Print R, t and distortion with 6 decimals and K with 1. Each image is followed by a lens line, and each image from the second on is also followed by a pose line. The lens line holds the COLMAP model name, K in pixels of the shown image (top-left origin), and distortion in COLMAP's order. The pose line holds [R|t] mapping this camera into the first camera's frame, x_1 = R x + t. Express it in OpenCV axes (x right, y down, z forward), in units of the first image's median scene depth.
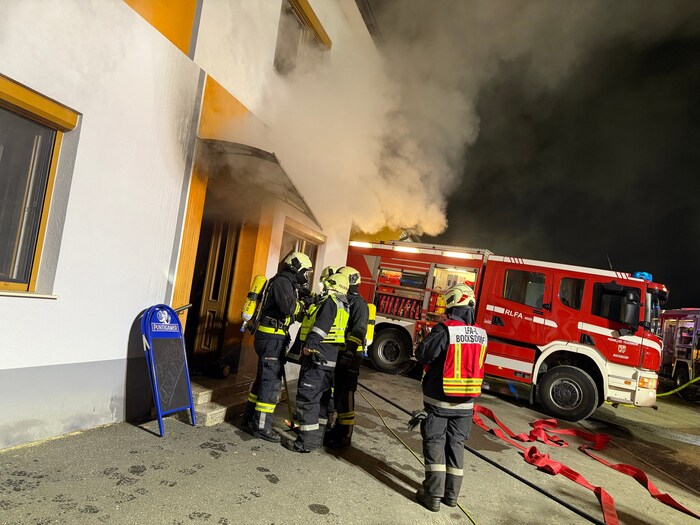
lens RADIAL K [[493.6, 0, 351.5], [0, 493.6, 264.9], [0, 0, 1]] dist [0.028430, -0.009058]
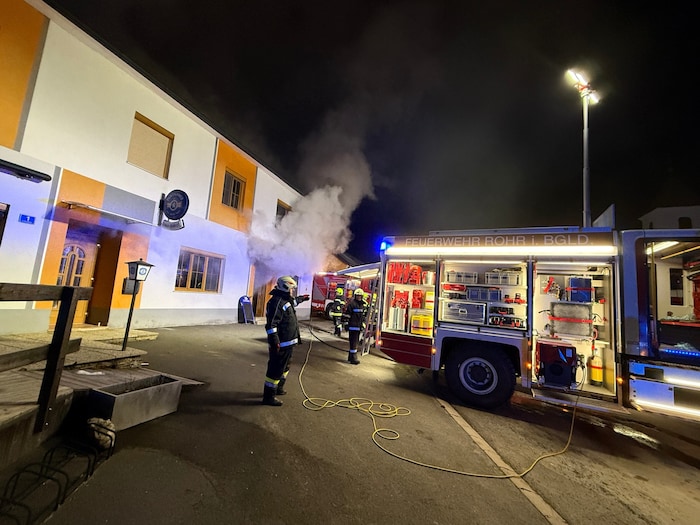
lens RADIAL K [[274.7, 0, 346.5], [0, 274.7, 264.2], [0, 0, 1]] dist [0.000227, 0.000068]
pose [[0.996655, -0.073993, -0.034682, 0.373114], [0.071870, 0.995672, -0.058917, 0.009908], [0.038892, 0.056228, 0.997660, -0.849004]]
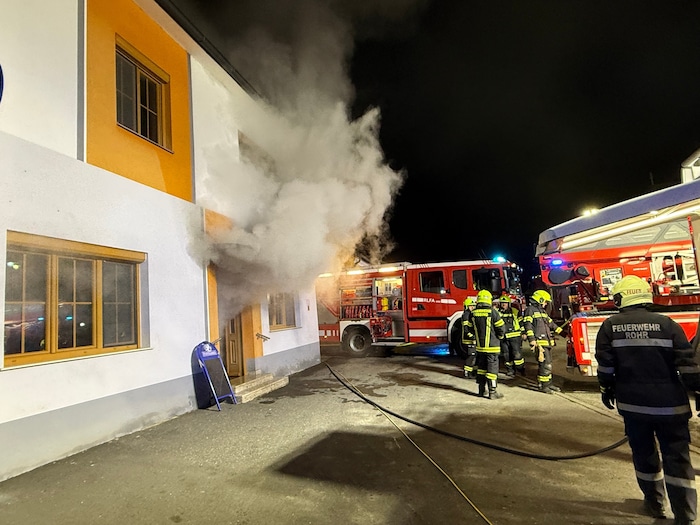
lens RADIAL K [[390.9, 0, 350.3], [0, 390.9, 264.4], [0, 0, 1]] dist [0.004817, 0.000205]
pose [[0.976549, -0.210103, 0.046996, 0.082511], [0.212164, 0.976232, -0.044238, -0.011872], [-0.036584, 0.053172, 0.997915, -0.298537]]
